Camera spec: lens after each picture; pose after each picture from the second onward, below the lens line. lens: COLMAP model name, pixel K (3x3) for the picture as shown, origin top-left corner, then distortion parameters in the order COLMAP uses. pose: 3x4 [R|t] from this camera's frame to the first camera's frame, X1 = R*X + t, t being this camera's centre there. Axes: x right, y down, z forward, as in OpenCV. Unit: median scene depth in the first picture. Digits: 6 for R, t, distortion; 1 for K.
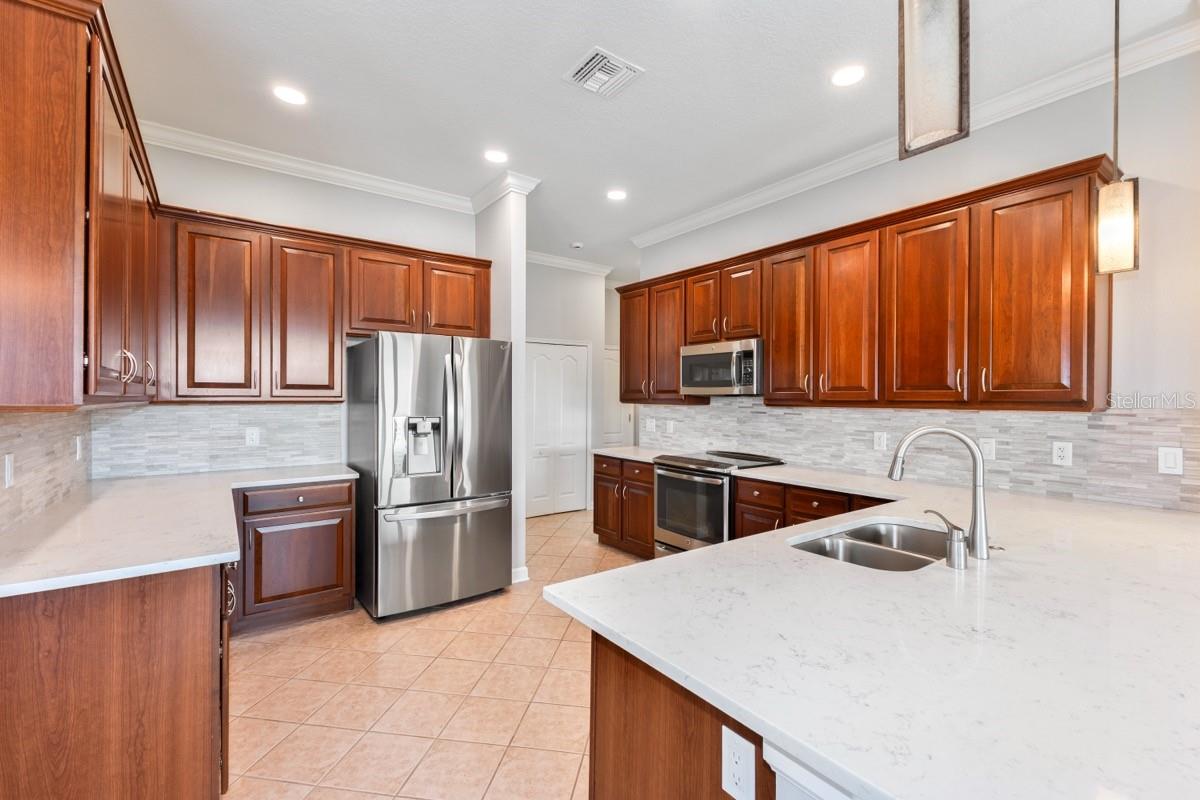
lens RADIAL K [[519.0, 0, 599.8], [0, 519.0, 395.4], [0, 0, 1]] dist [0.011361, -0.001352]
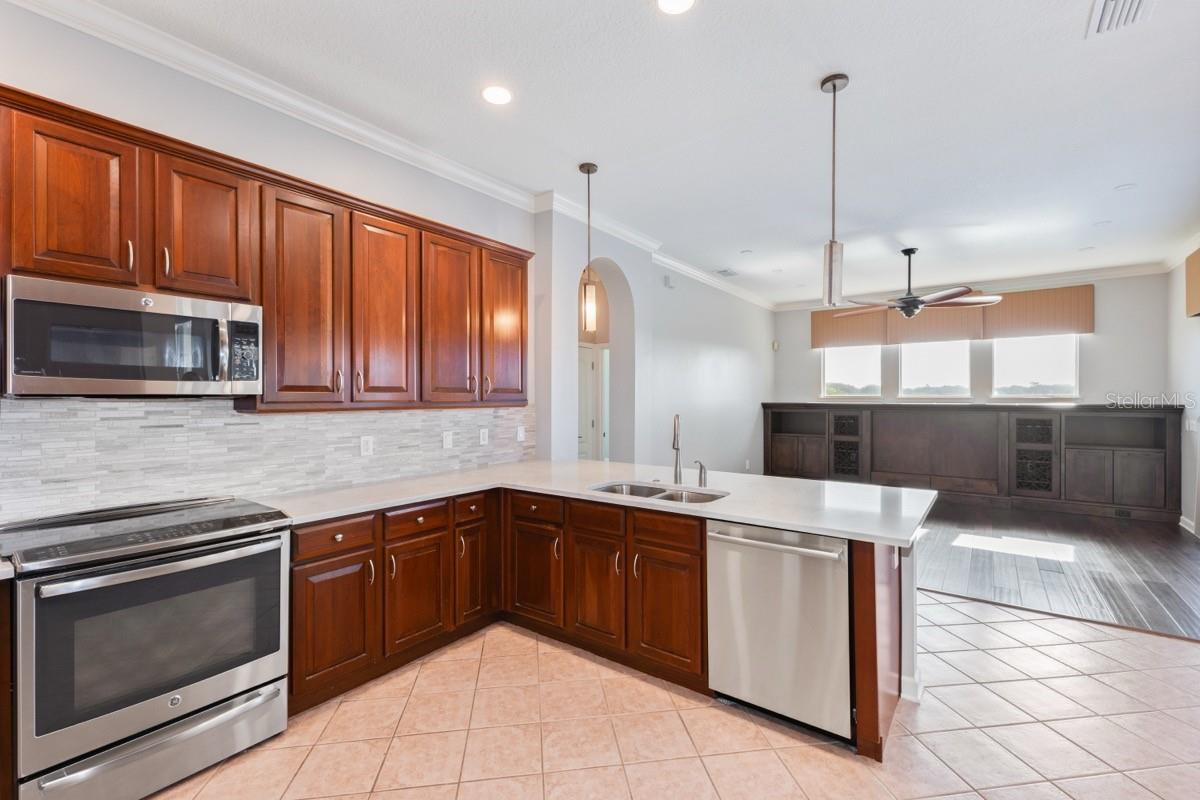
lens RADIAL K [[519.0, 0, 597.3], [0, 519.0, 398.8], [0, 0, 1]] dist [0.011361, -0.001352]
pose [[-0.281743, -0.003101, 0.959485, -0.442792], [0.000012, 0.999995, 0.003235, 0.000778], [-0.959490, 0.000923, -0.281741, 0.823439]]
